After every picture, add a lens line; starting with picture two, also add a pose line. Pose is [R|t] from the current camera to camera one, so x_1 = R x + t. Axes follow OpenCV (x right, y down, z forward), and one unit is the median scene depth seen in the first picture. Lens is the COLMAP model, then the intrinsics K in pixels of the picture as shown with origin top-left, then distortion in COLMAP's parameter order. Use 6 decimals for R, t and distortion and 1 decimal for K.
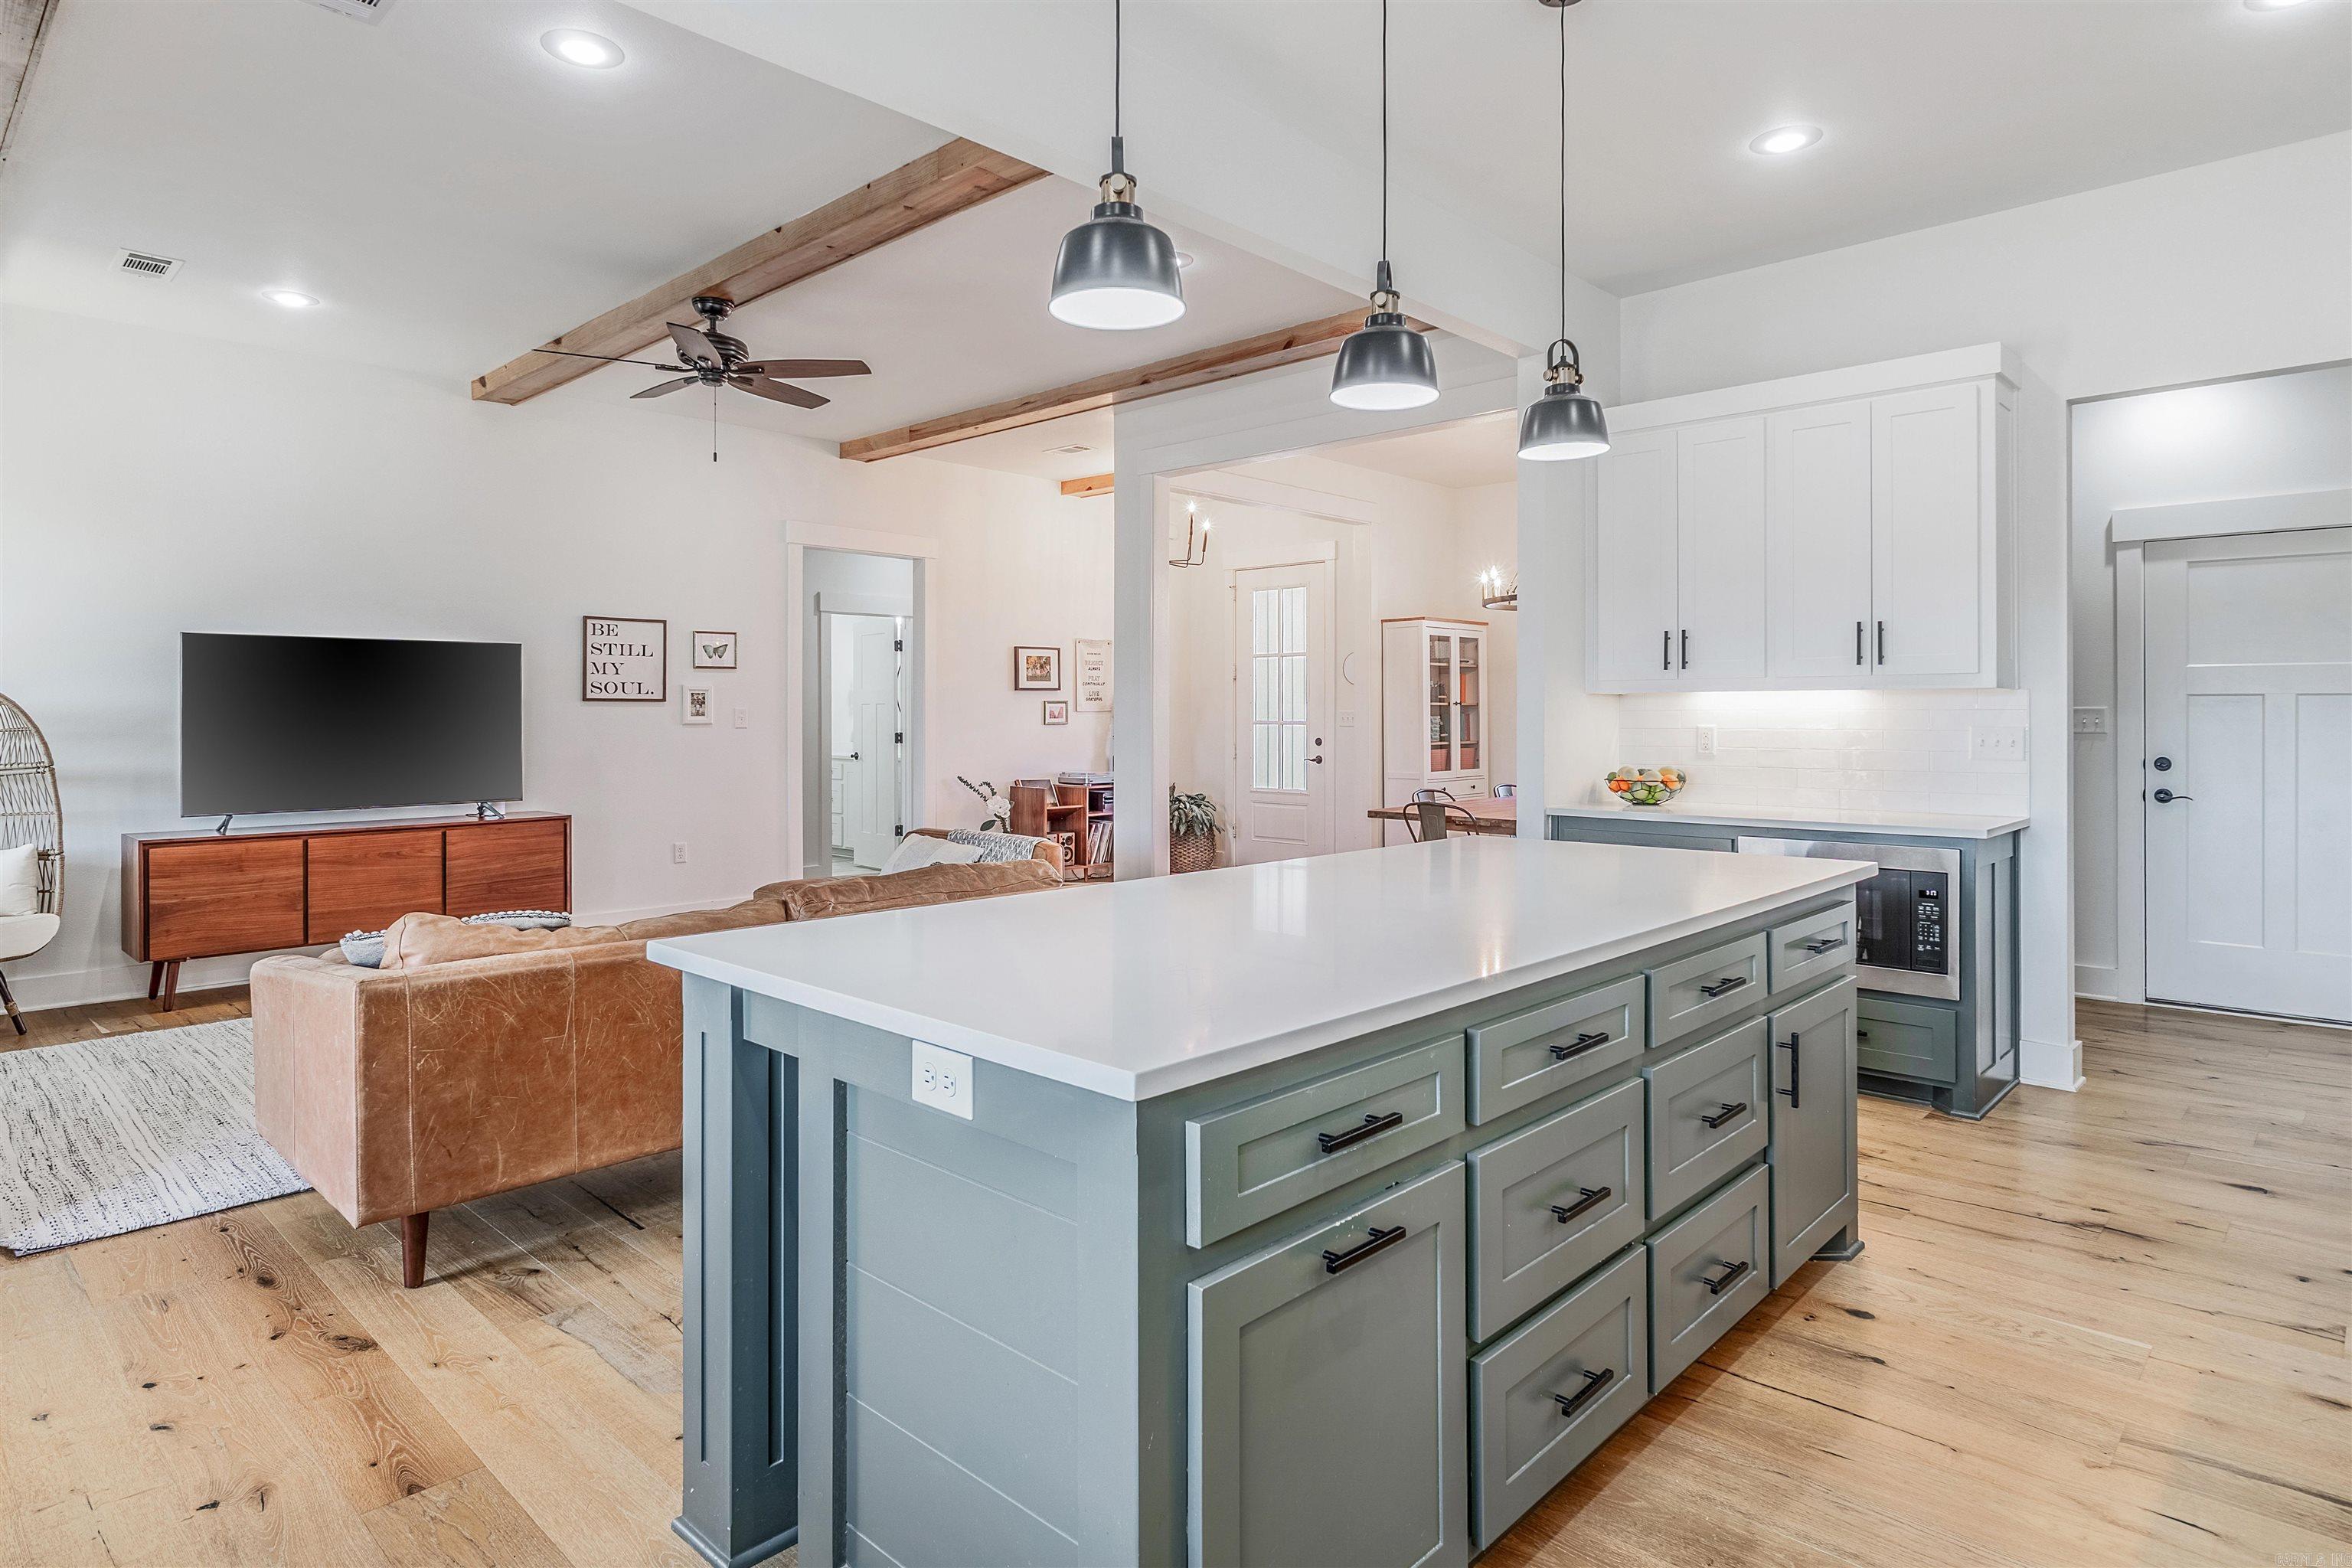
lens RADIAL K [[1298.4, 0, 1161.0], [0, 1298.4, 710.6], [0, 0, 1]] dist [0.000936, 0.000690]
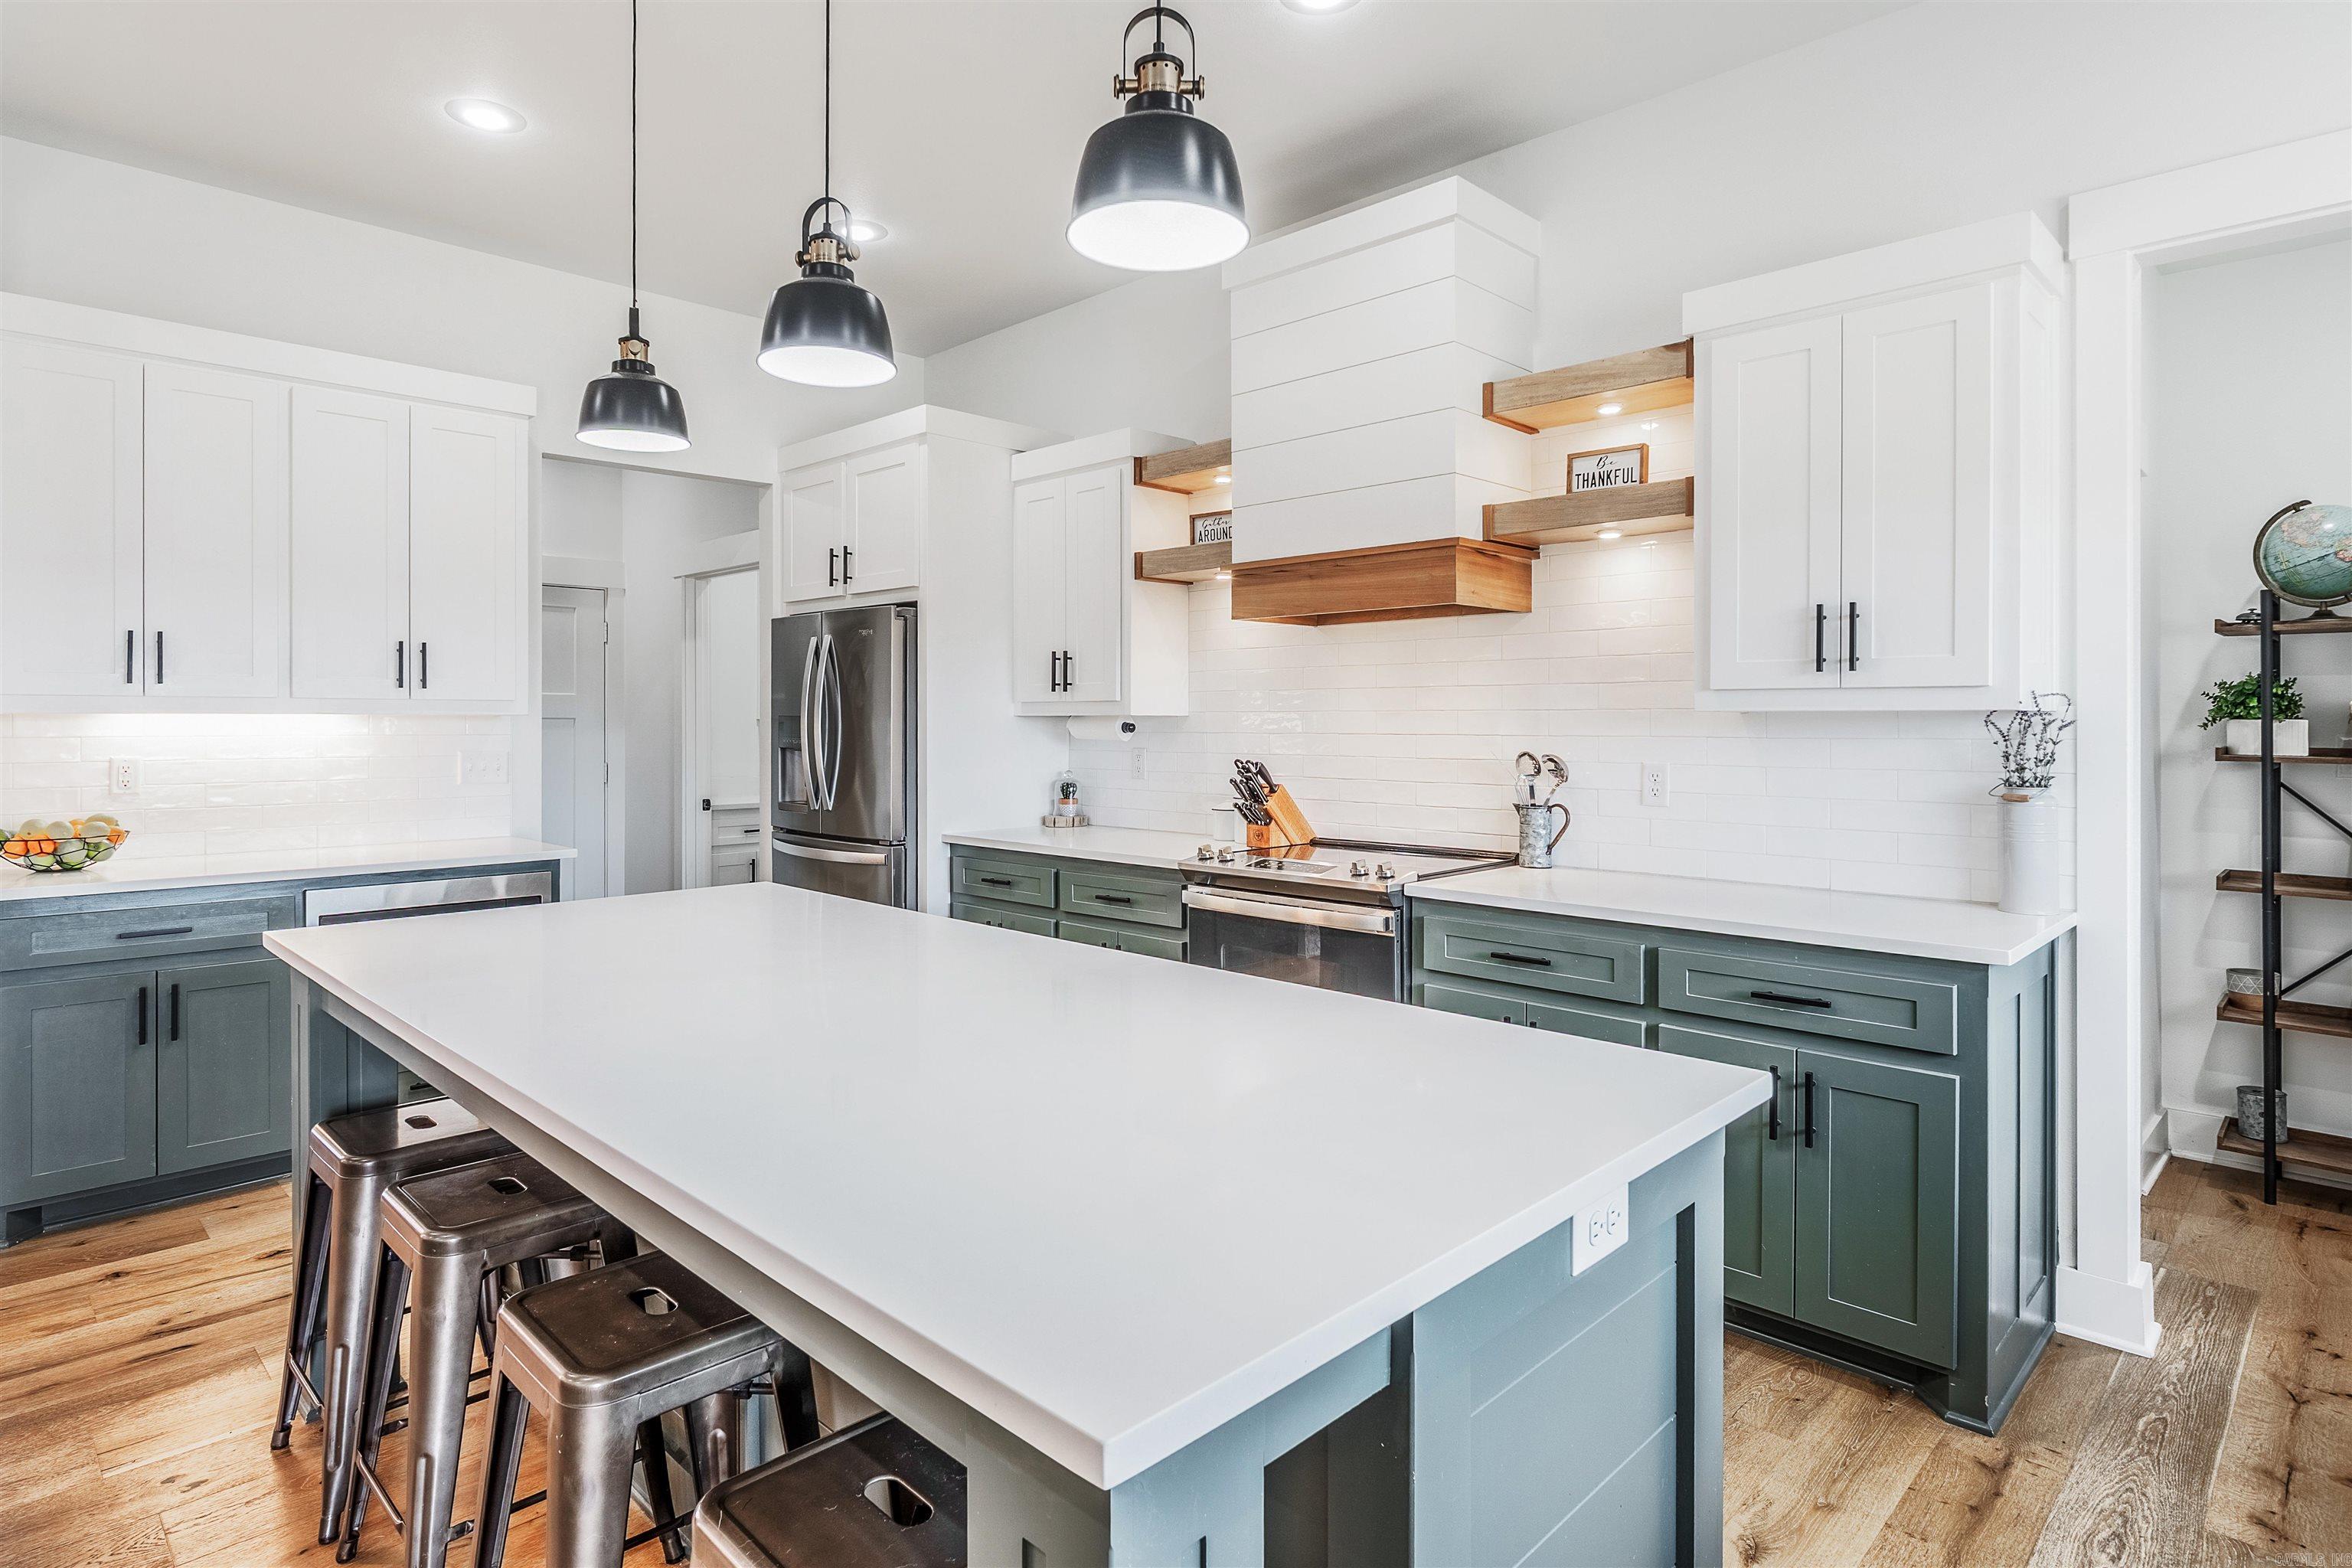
lens RADIAL K [[1243.1, 0, 1166.4], [0, 1243.1, 727.2], [0, 0, 1]] dist [-0.003648, -0.000862]
pose [[0.016716, -0.003866, 0.999853, -0.274787], [-0.004040, 0.999984, 0.003934, -0.010754], [-0.999852, -0.004105, 0.016700, 0.357989]]
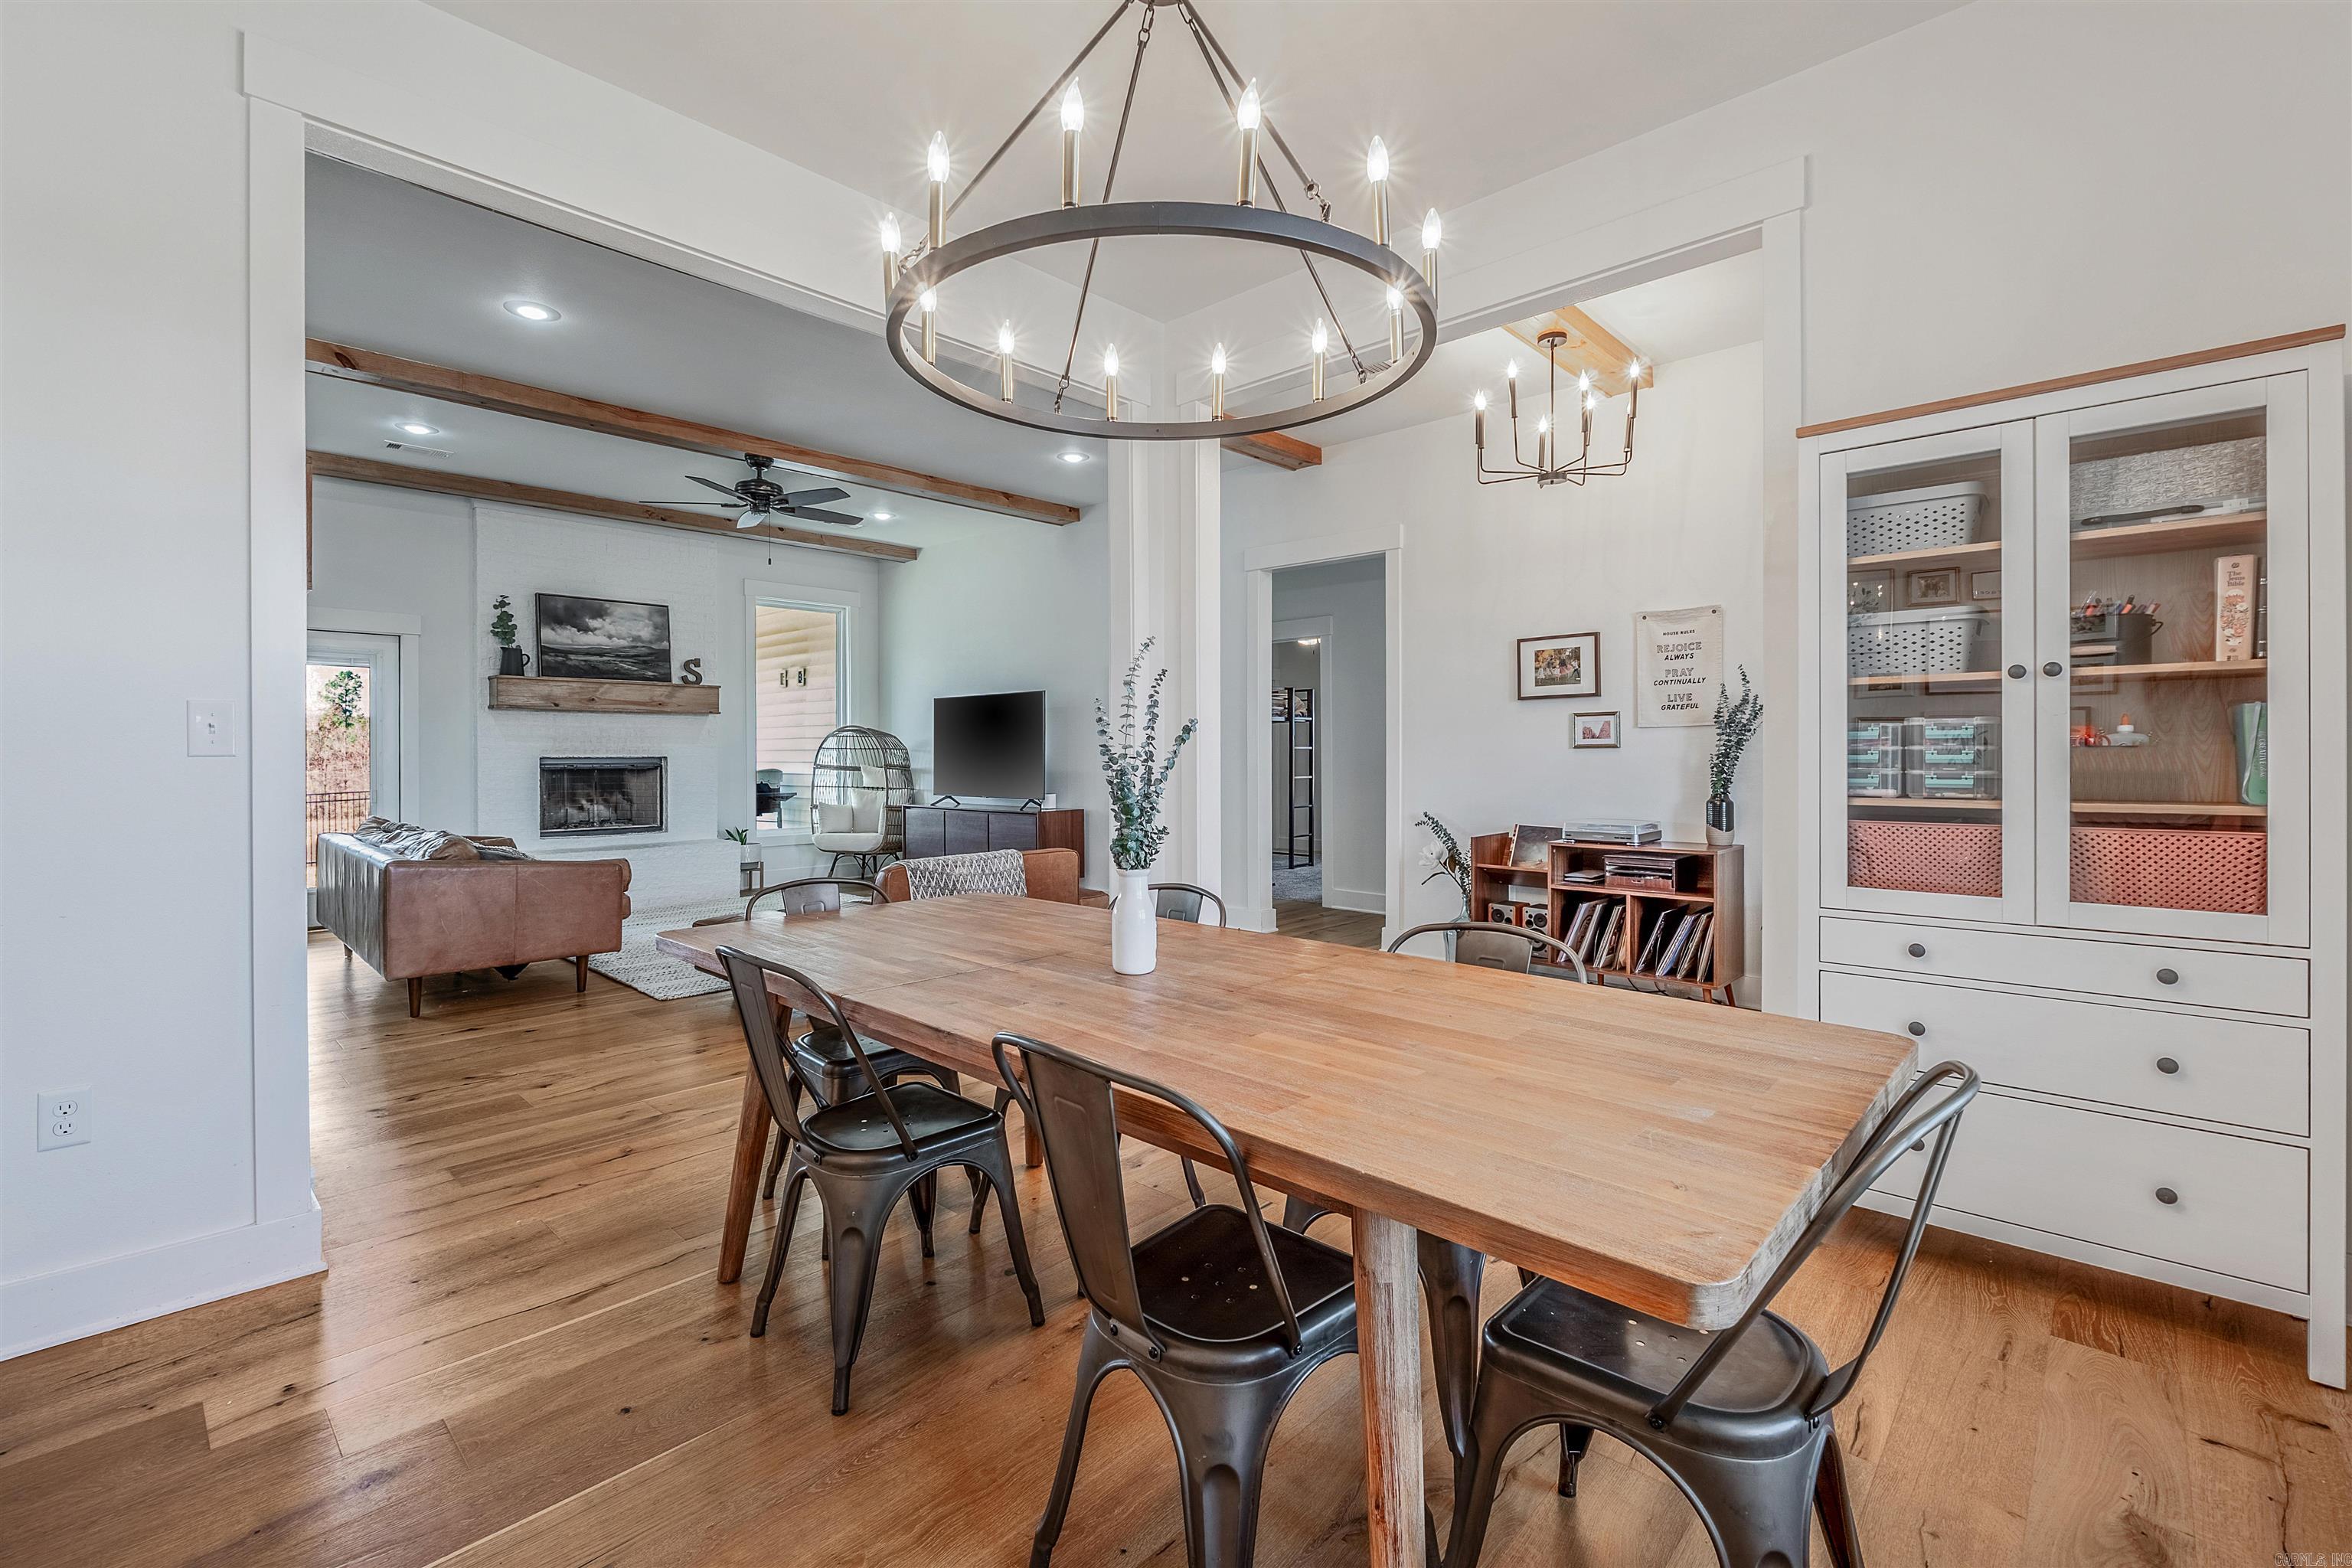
lens RADIAL K [[1021.0, 0, 1175.1], [0, 1021.0, 752.0], [0, 0, 1]] dist [-0.004638, -0.000478]
pose [[0.014431, 0.000428, -0.999896, 0.775509], [0.004991, 0.999987, 0.000500, 0.020334], [0.999883, -0.004998, 0.014429, 1.372477]]
